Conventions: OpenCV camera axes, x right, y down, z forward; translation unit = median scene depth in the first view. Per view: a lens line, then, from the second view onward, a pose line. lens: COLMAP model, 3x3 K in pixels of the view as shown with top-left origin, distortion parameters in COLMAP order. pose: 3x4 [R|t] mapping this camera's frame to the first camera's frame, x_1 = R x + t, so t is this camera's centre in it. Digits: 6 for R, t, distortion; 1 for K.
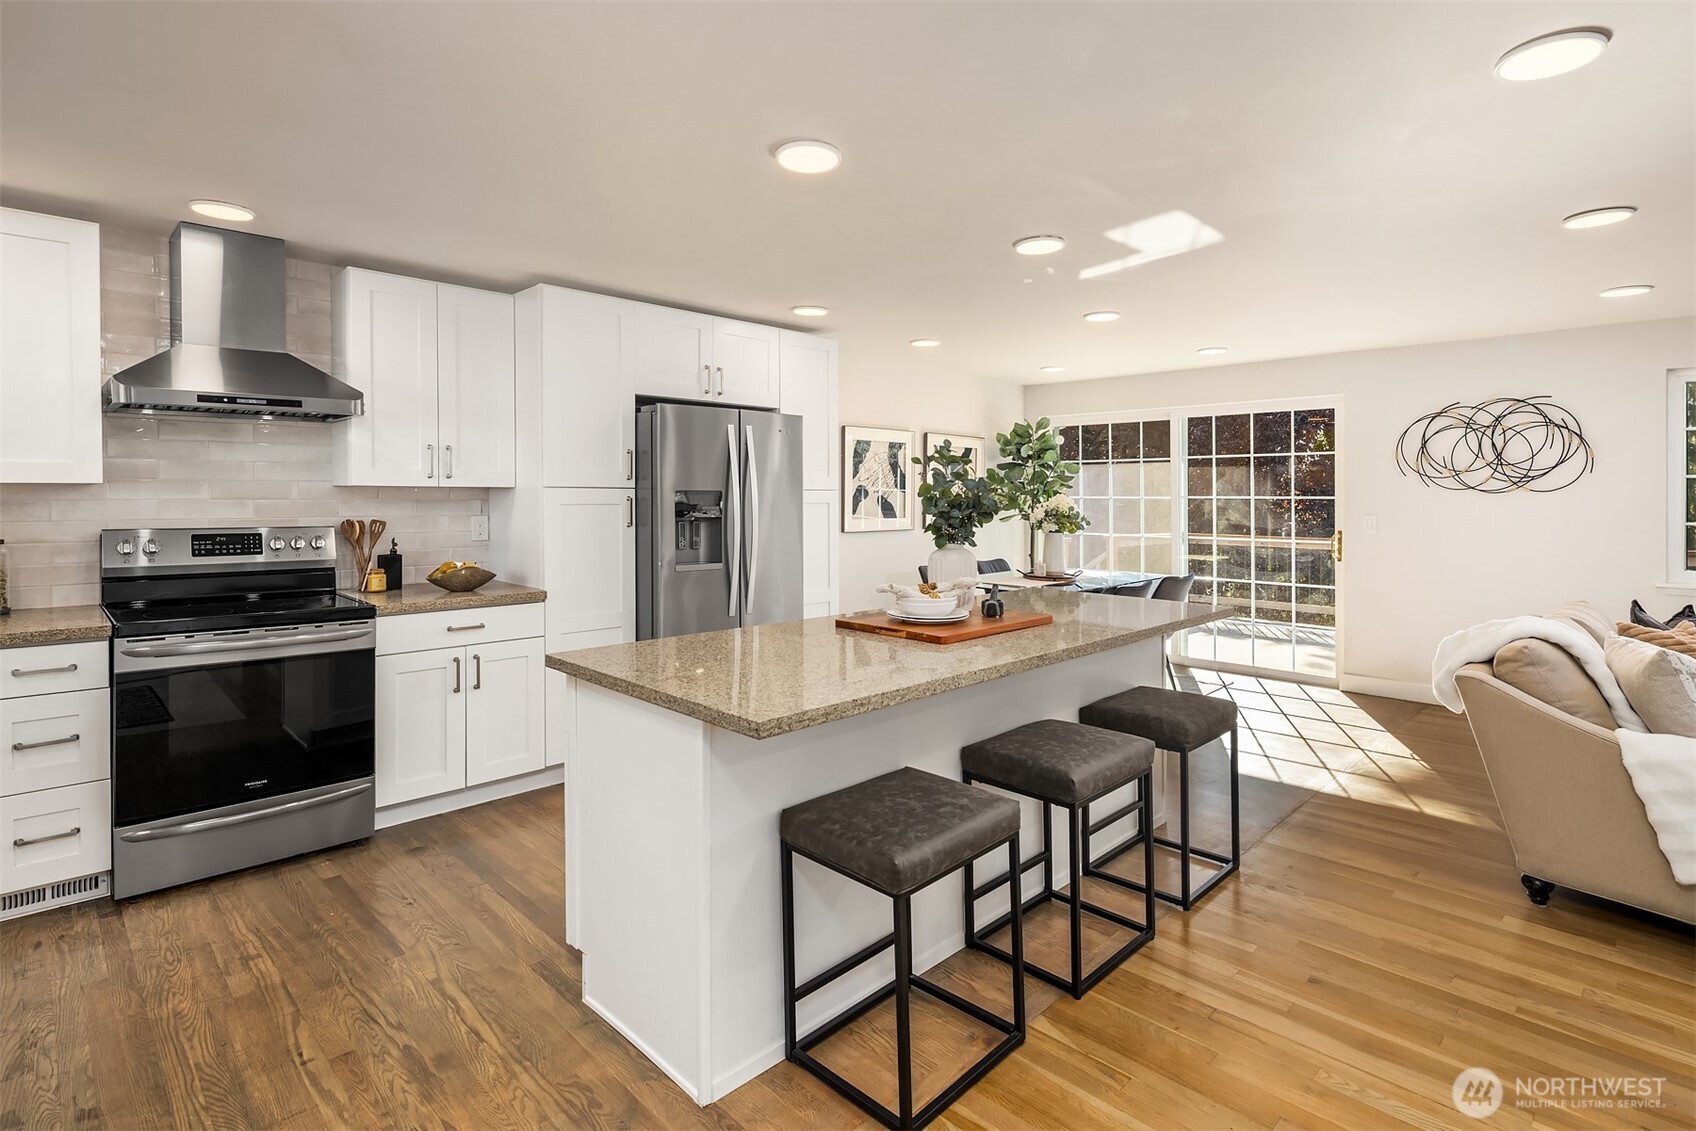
lens RADIAL K [[821.3, 0, 835.1], [0, 821.3, 503.8], [0, 0, 1]] dist [-0.005987, -0.000608]
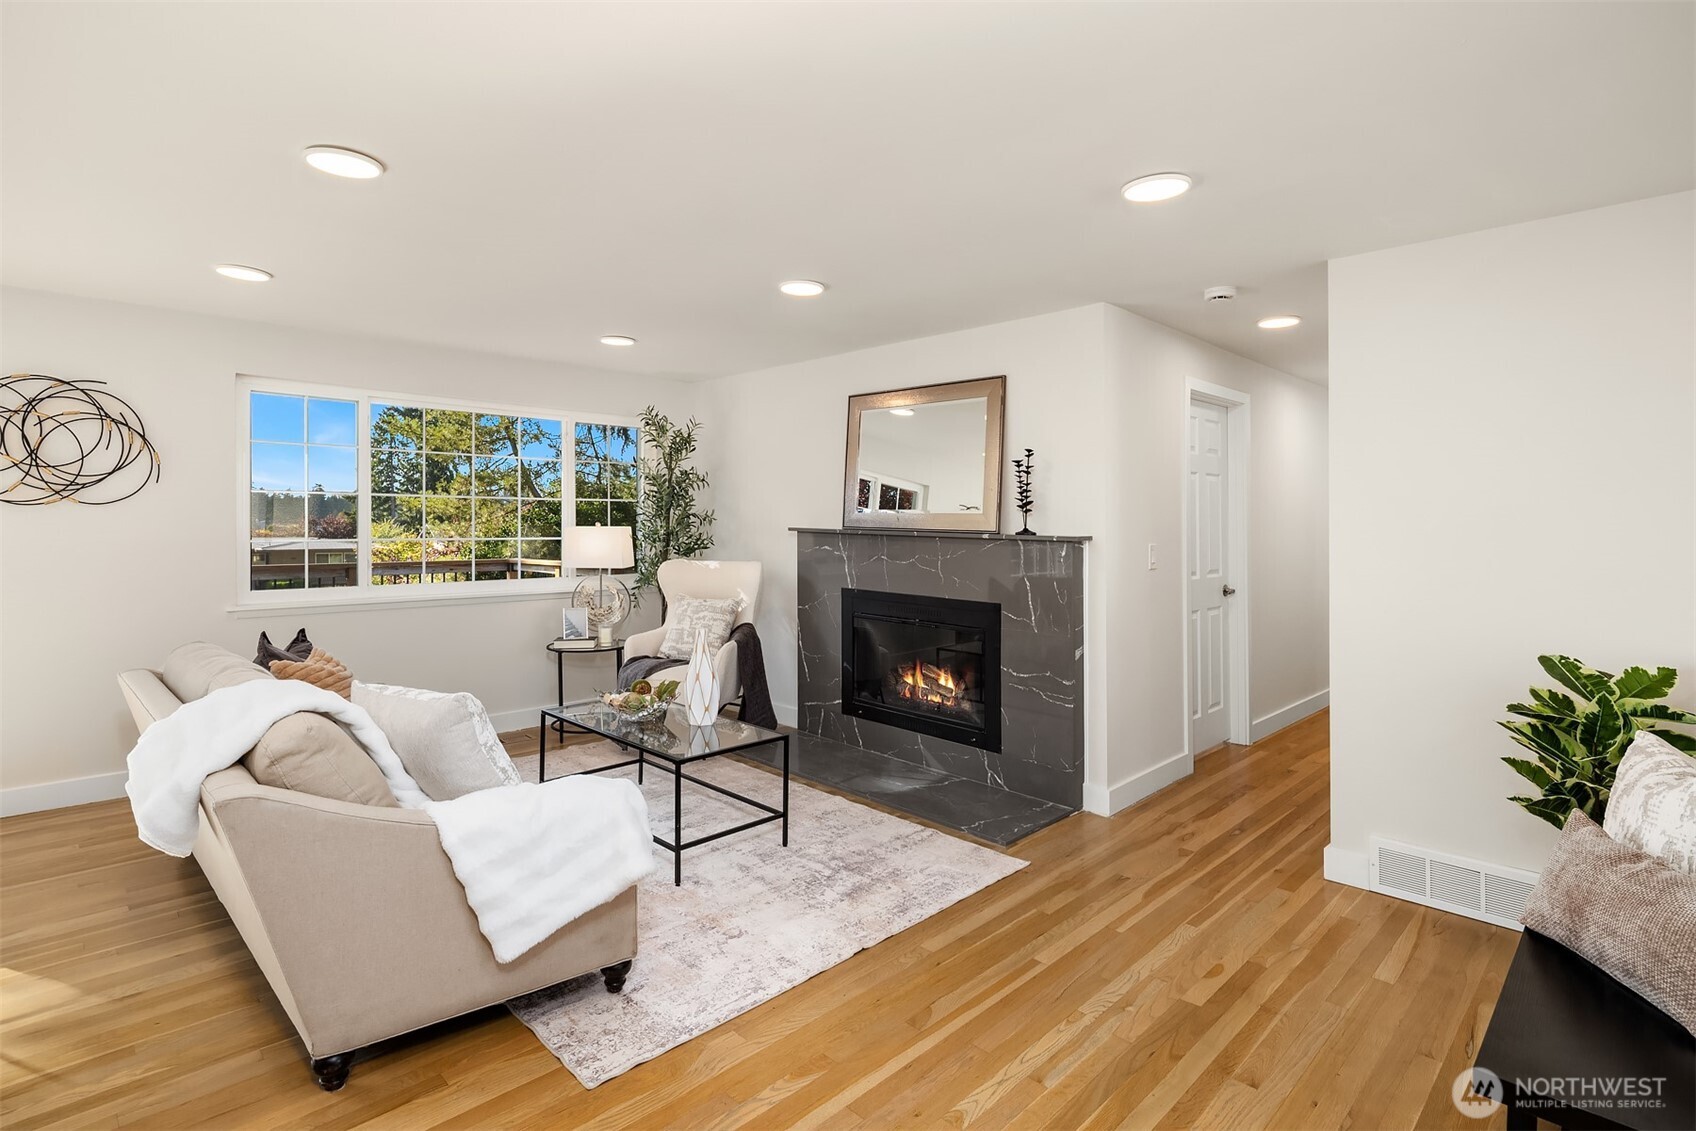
lens RADIAL K [[821.3, 0, 863.3], [0, 821.3, 513.8], [0, 0, 1]] dist [-0.005987, -0.000608]
pose [[-0.025762, 0.004934, 0.999656, 0.073301], [0.000673, 0.999988, -0.004918, -0.001449], [-0.999668, 0.000546, -0.025765, 0.290422]]
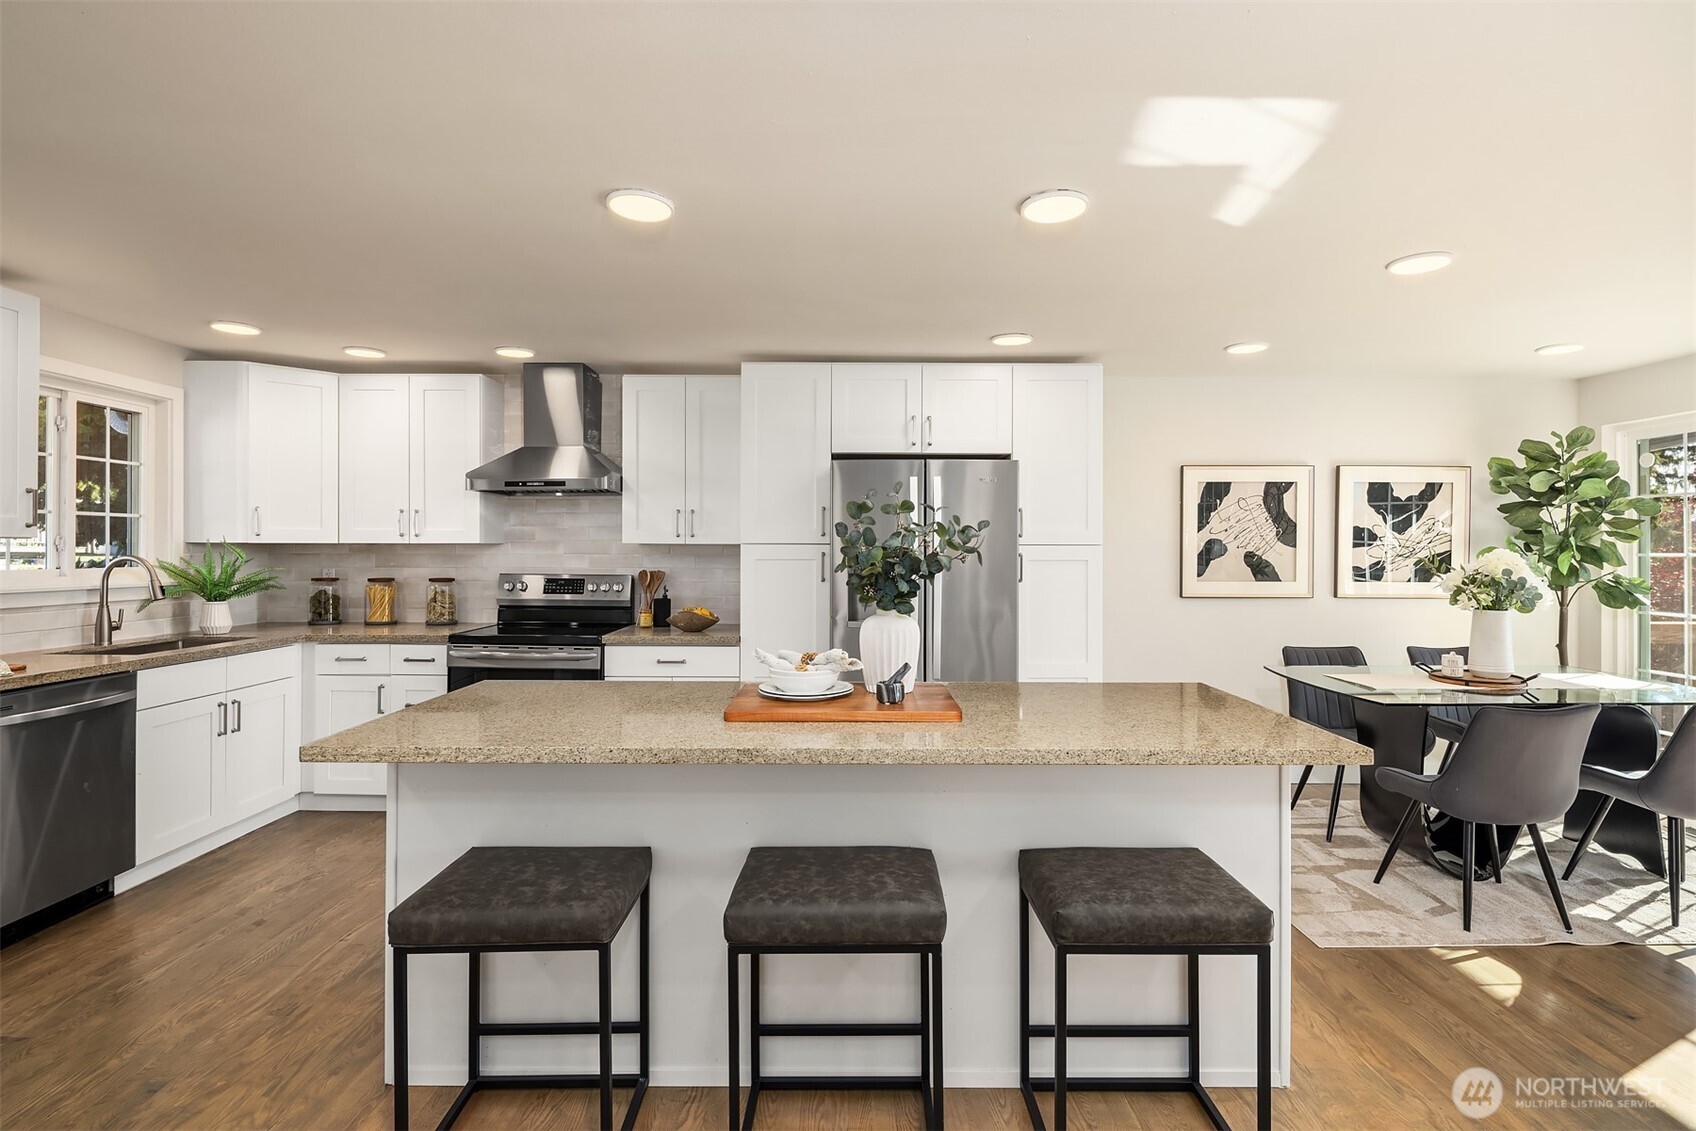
lens RADIAL K [[821.3, 0, 862.0], [0, 821.3, 553.3], [0, 0, 1]] dist [-0.005987, -0.000608]
pose [[0.721022, 0.000596, -0.692912, 0.413097], [-0.007679, 0.999945, -0.007130, -0.000177], [0.692870, 0.010462, 0.720987, 0.235814]]
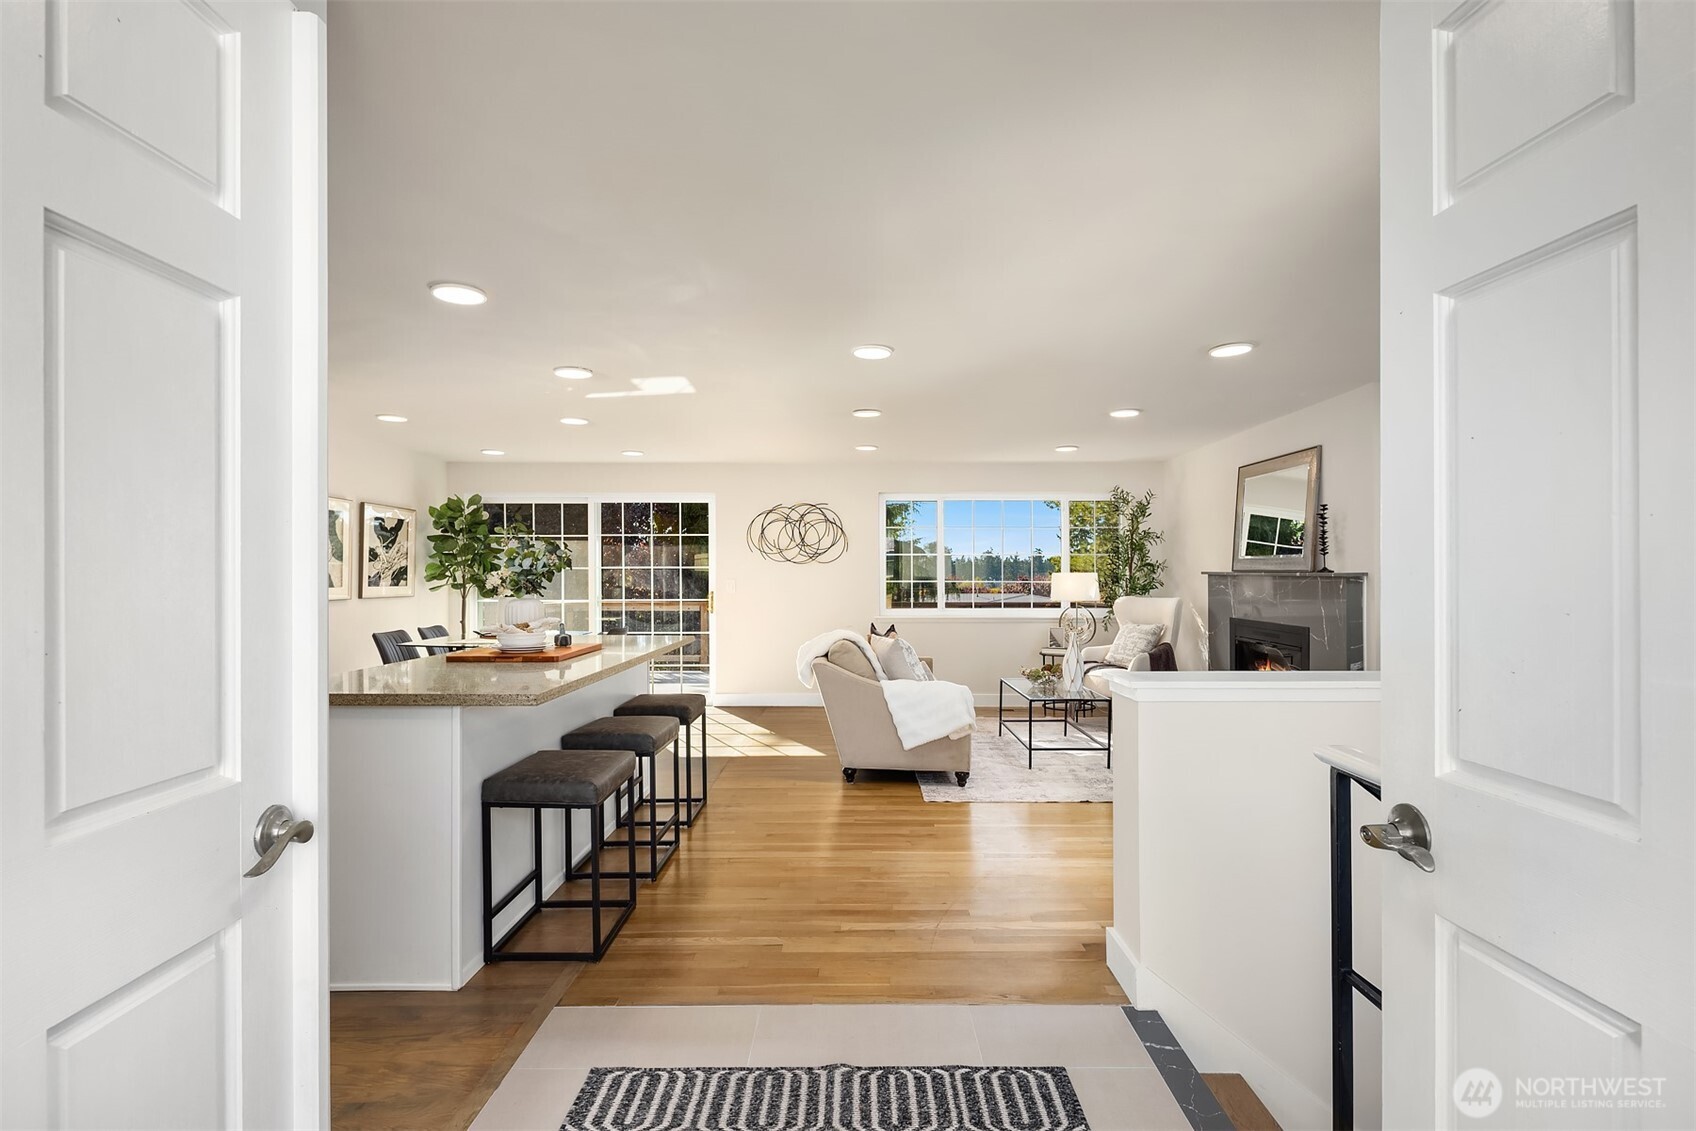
lens RADIAL K [[821.3, 0, 846.2], [0, 821.3, 553.1], [0, 0, 1]] dist [-0.005987, -0.000608]
pose [[0.705940, 0.015088, 0.708111, -0.240413], [0.009930, 0.999464, -0.031195, 0.016031], [-0.708202, 0.029054, 0.705411, -0.162979]]
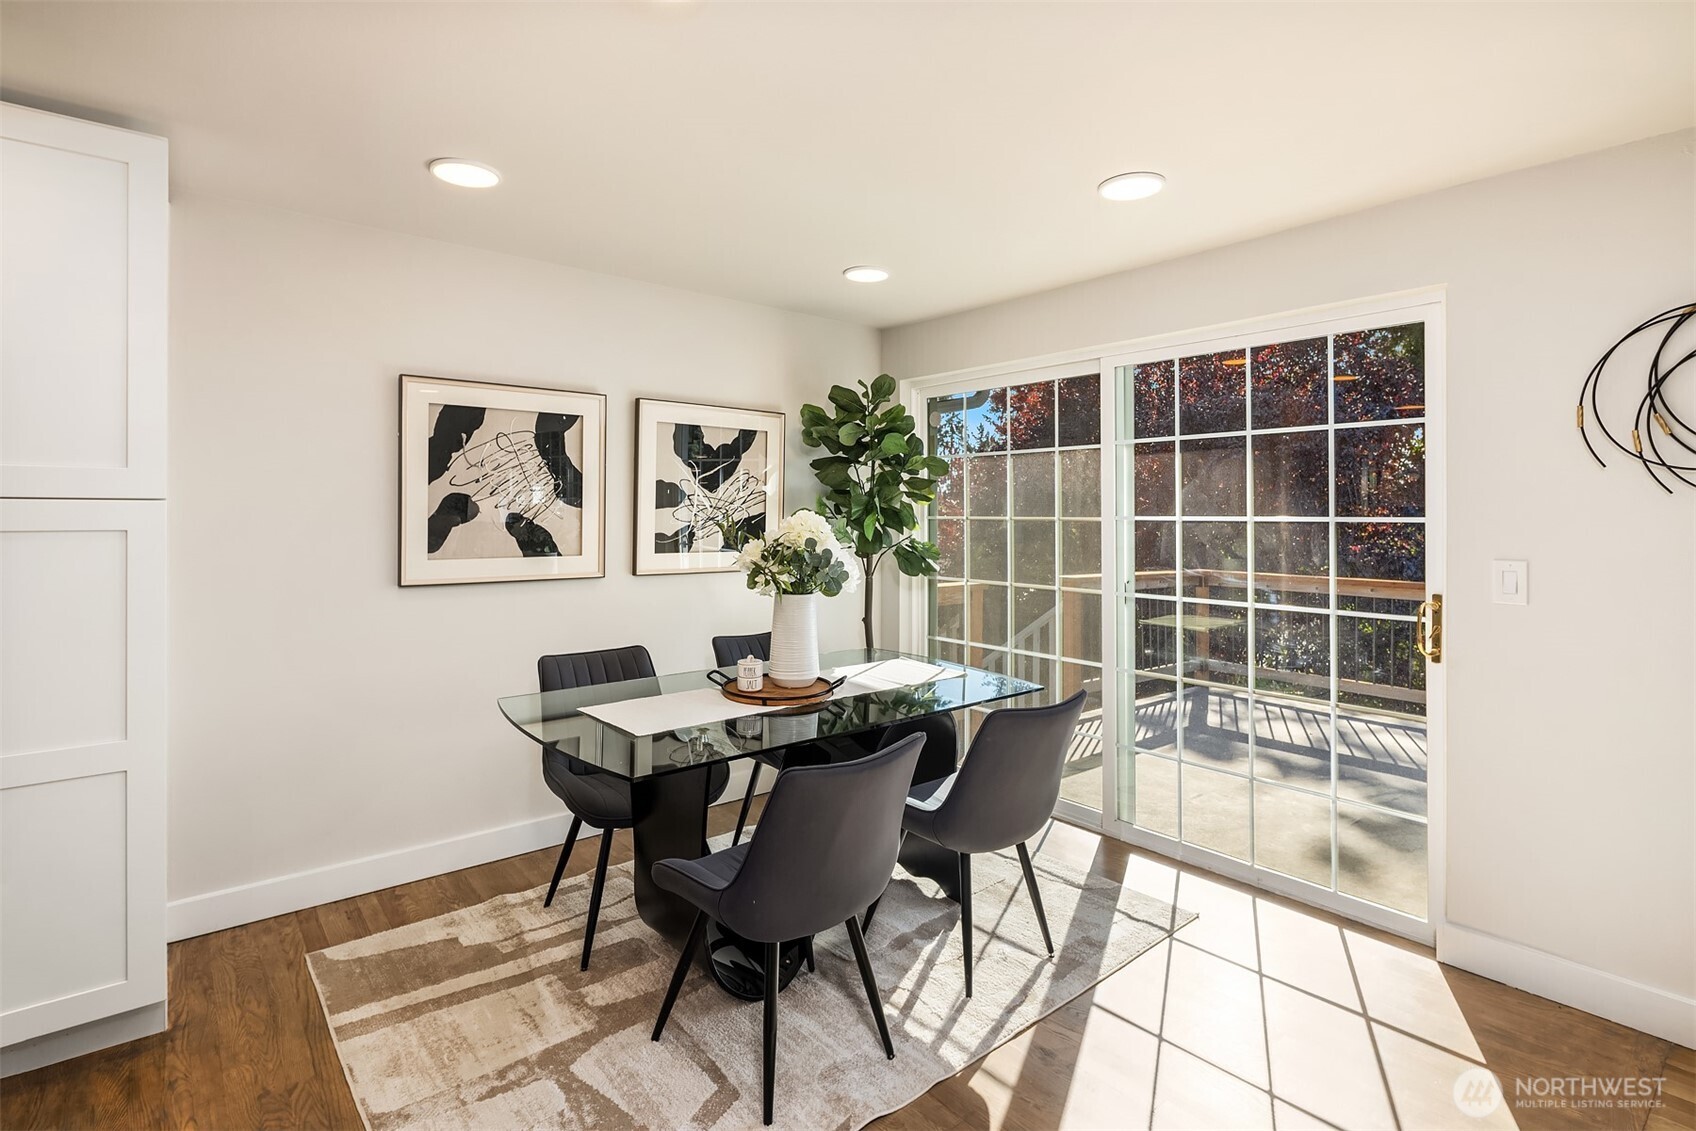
lens RADIAL K [[821.3, 0, 846.3], [0, 821.3, 517.0], [0, 0, 1]] dist [-0.005987, -0.000608]
pose [[0.996692, 0.001874, -0.081254, 0.389514], [-0.002524, 0.999966, -0.007896, -0.005349], [0.081236, 0.008075, 0.996662, 0.621681]]
